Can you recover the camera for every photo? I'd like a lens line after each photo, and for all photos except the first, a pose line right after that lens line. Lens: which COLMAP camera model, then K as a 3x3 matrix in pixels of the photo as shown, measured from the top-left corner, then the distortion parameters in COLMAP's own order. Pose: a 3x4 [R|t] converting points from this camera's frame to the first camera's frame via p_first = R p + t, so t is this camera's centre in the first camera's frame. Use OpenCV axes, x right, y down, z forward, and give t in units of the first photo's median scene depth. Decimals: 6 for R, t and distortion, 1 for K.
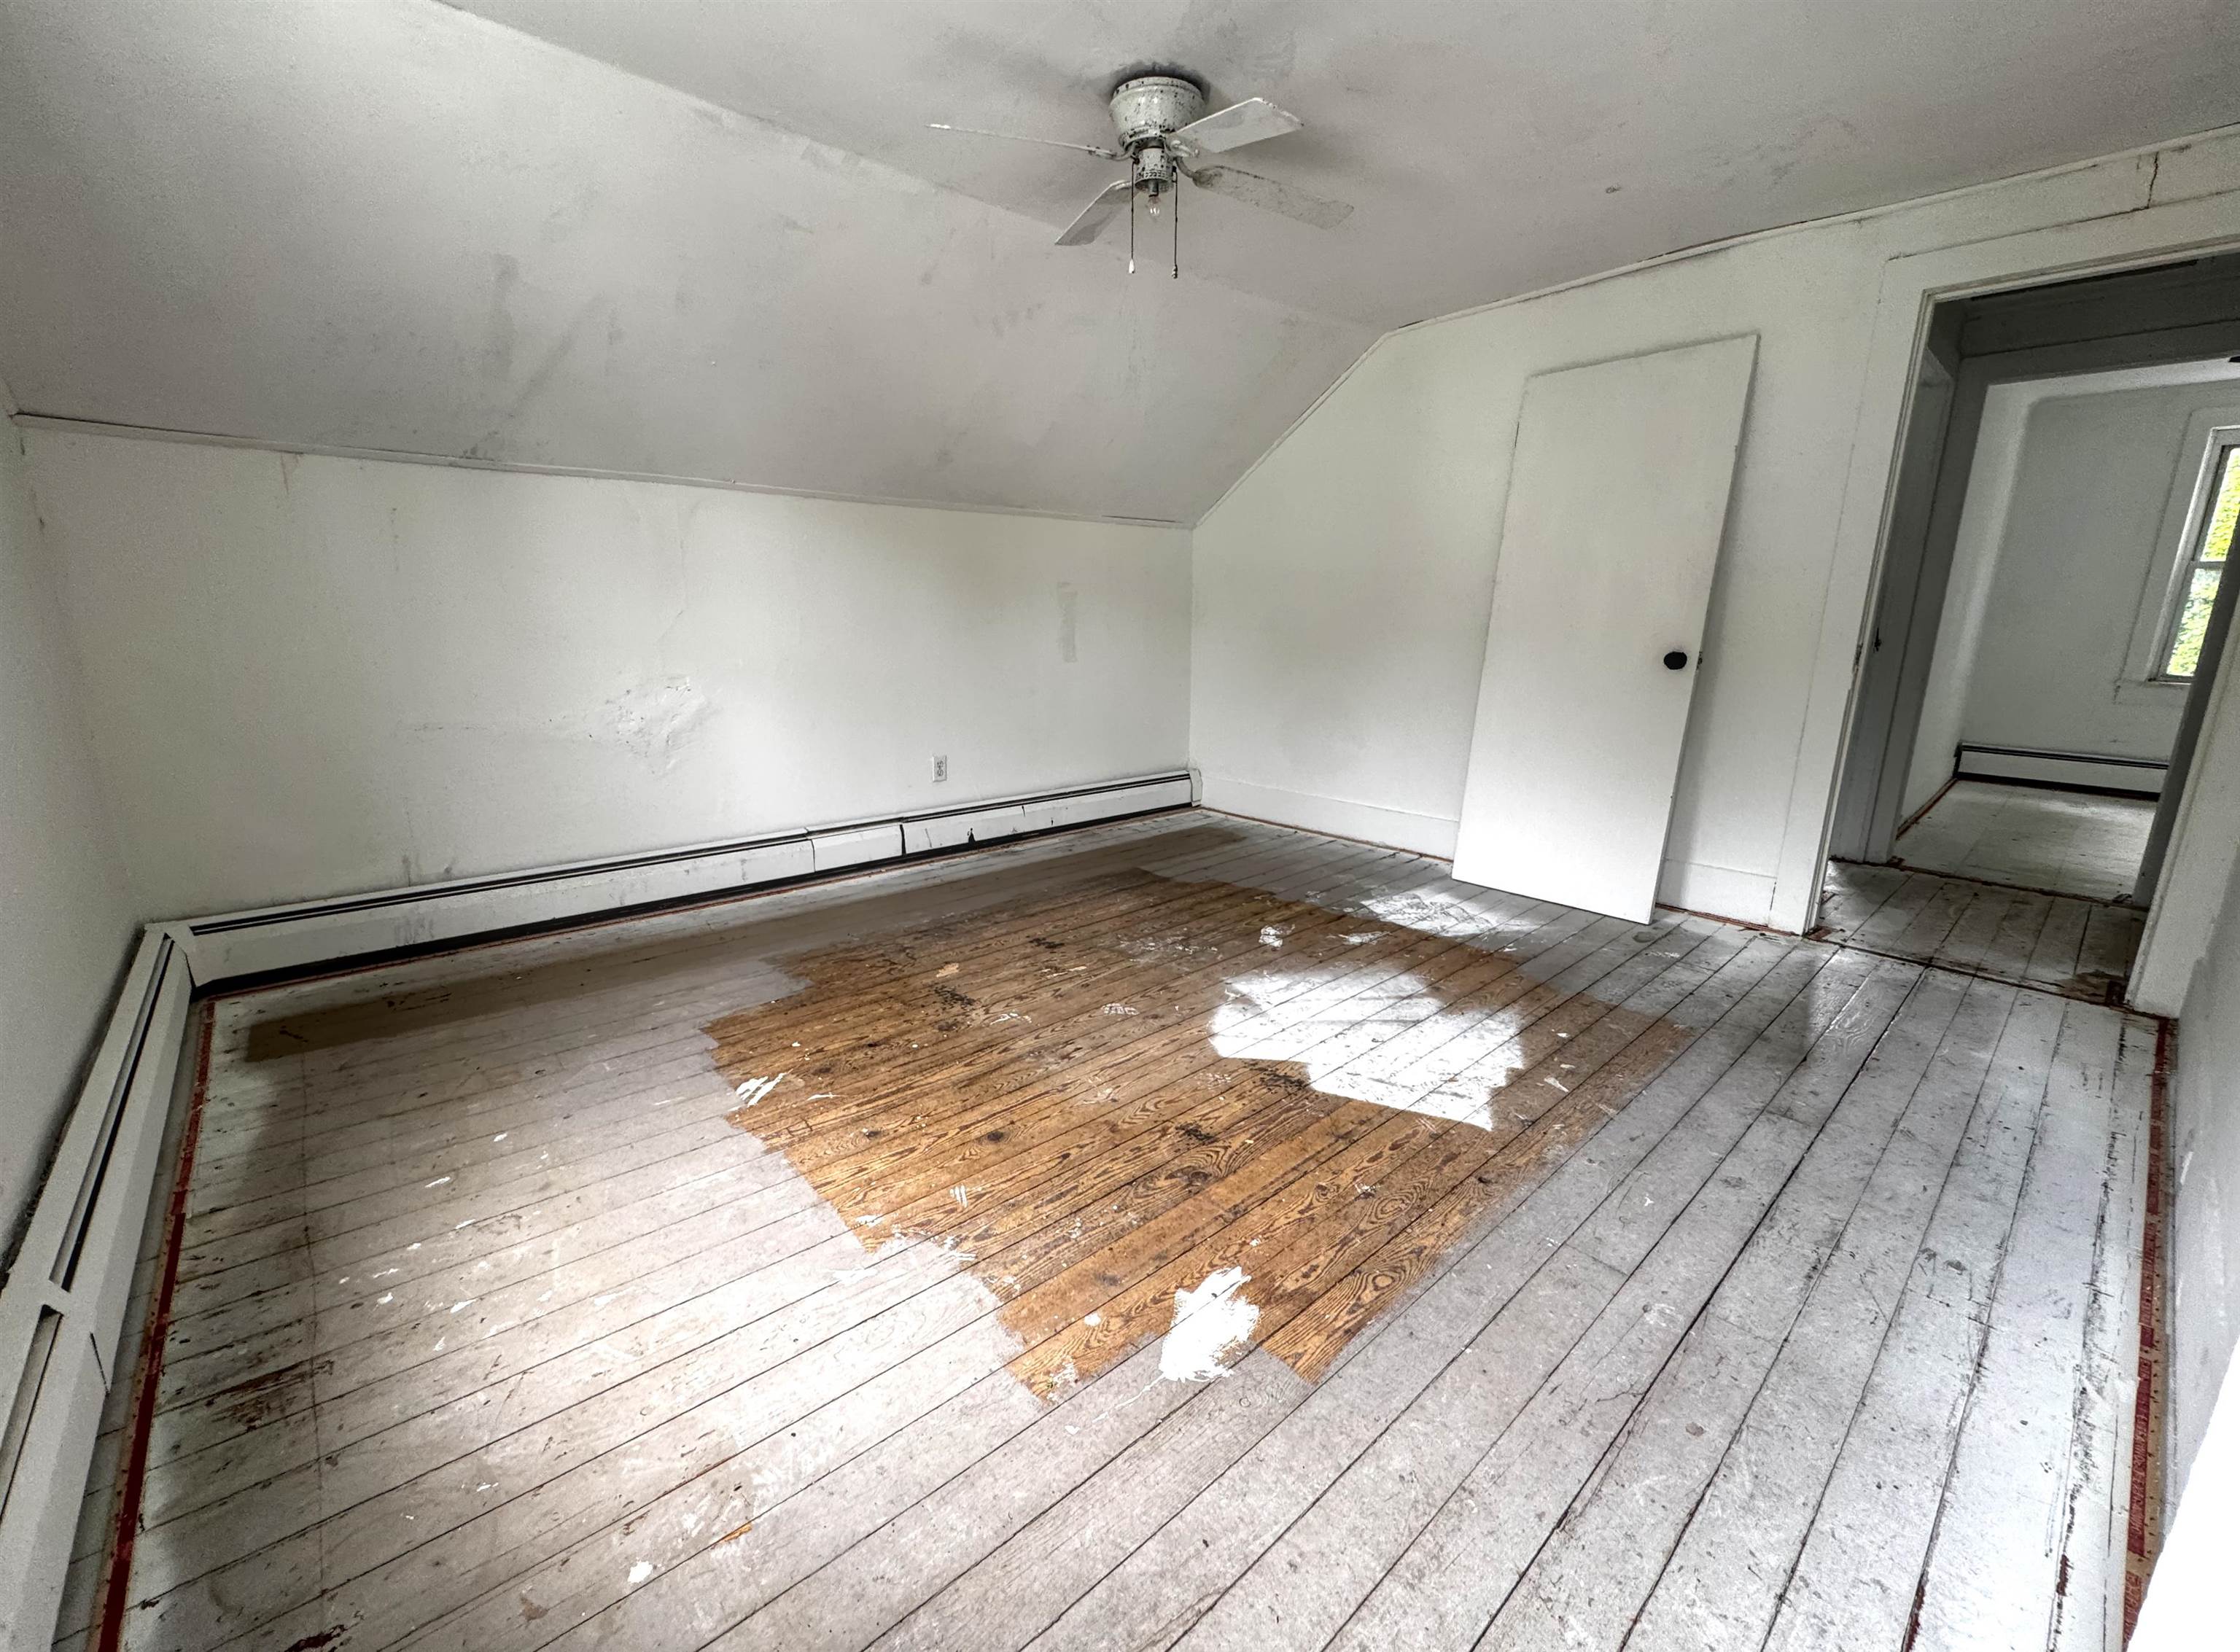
lens RADIAL K [[903.0, 0, 1110.3], [0, 903.0, 825.9], [0, 0, 1]] dist [-0.002638, 0.000983]
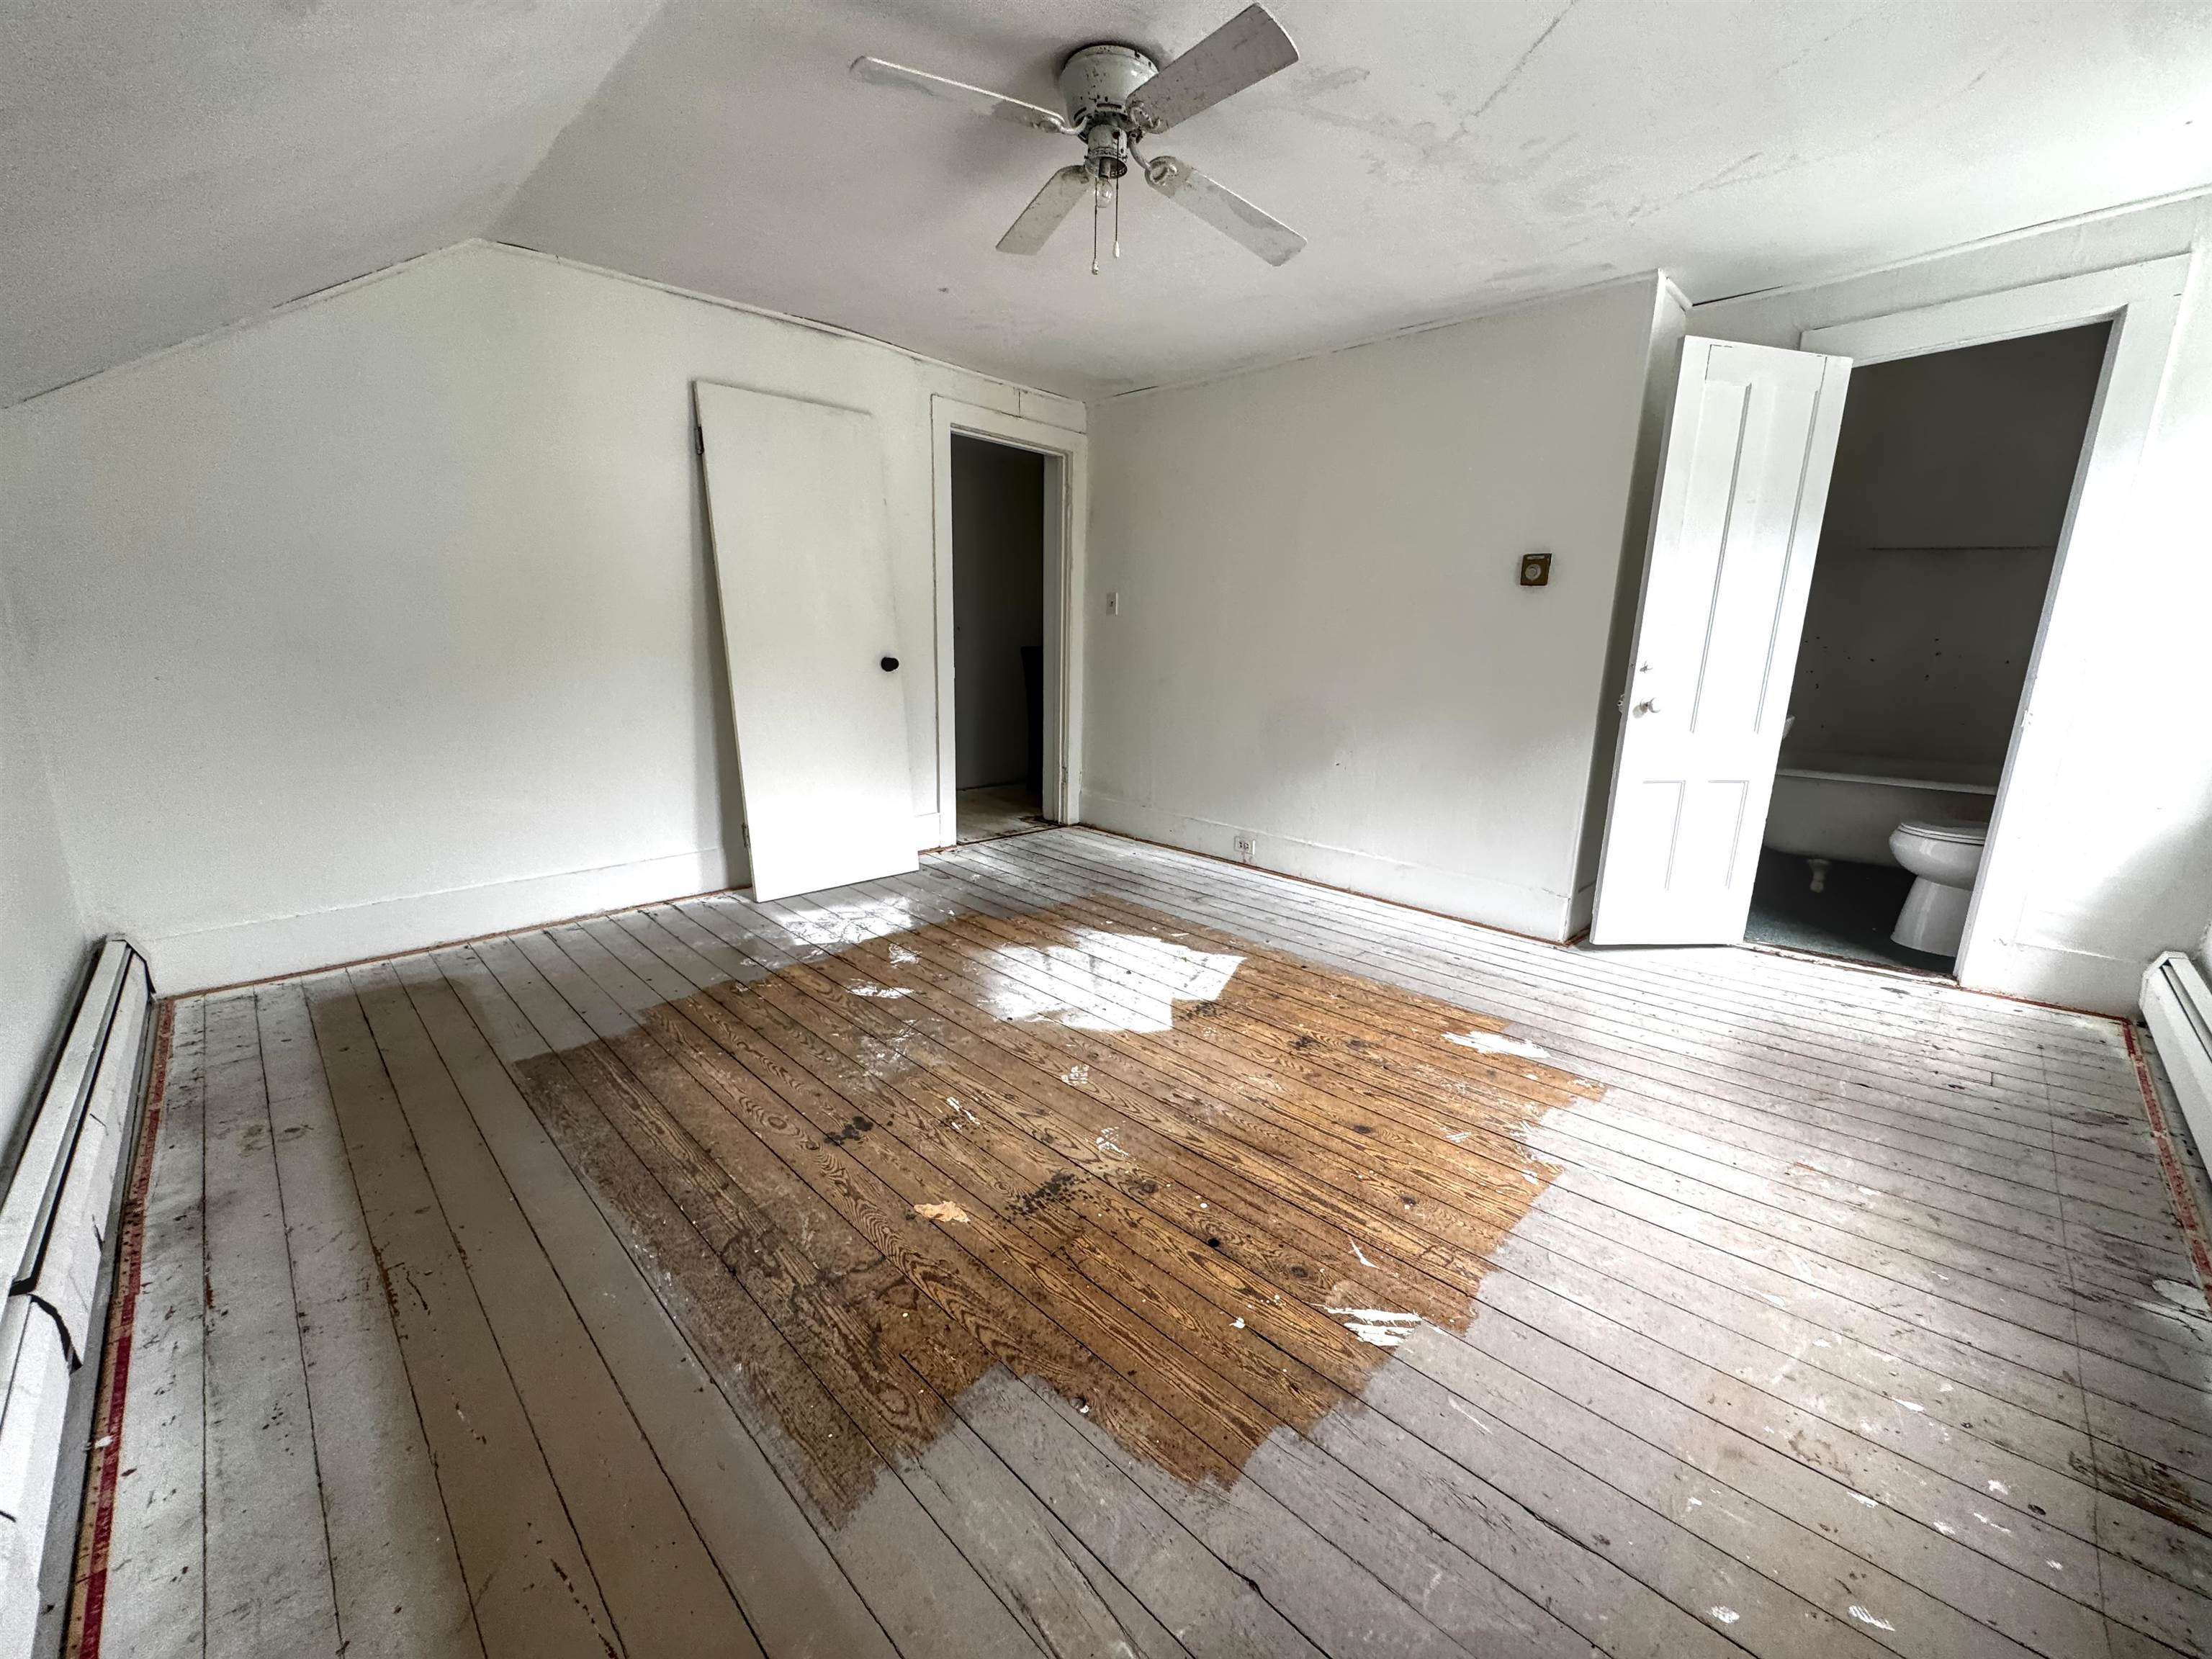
lens RADIAL K [[891.8, 0, 1093.0], [0, 891.8, 830.1], [0, 0, 1]] dist [-0.002638, 0.000983]
pose [[-0.061912, -0.219850, 0.973567, -0.801706], [0.217476, 0.949029, 0.228139, -0.224294], [-0.974100, 0.225852, -0.010944, 0.953458]]
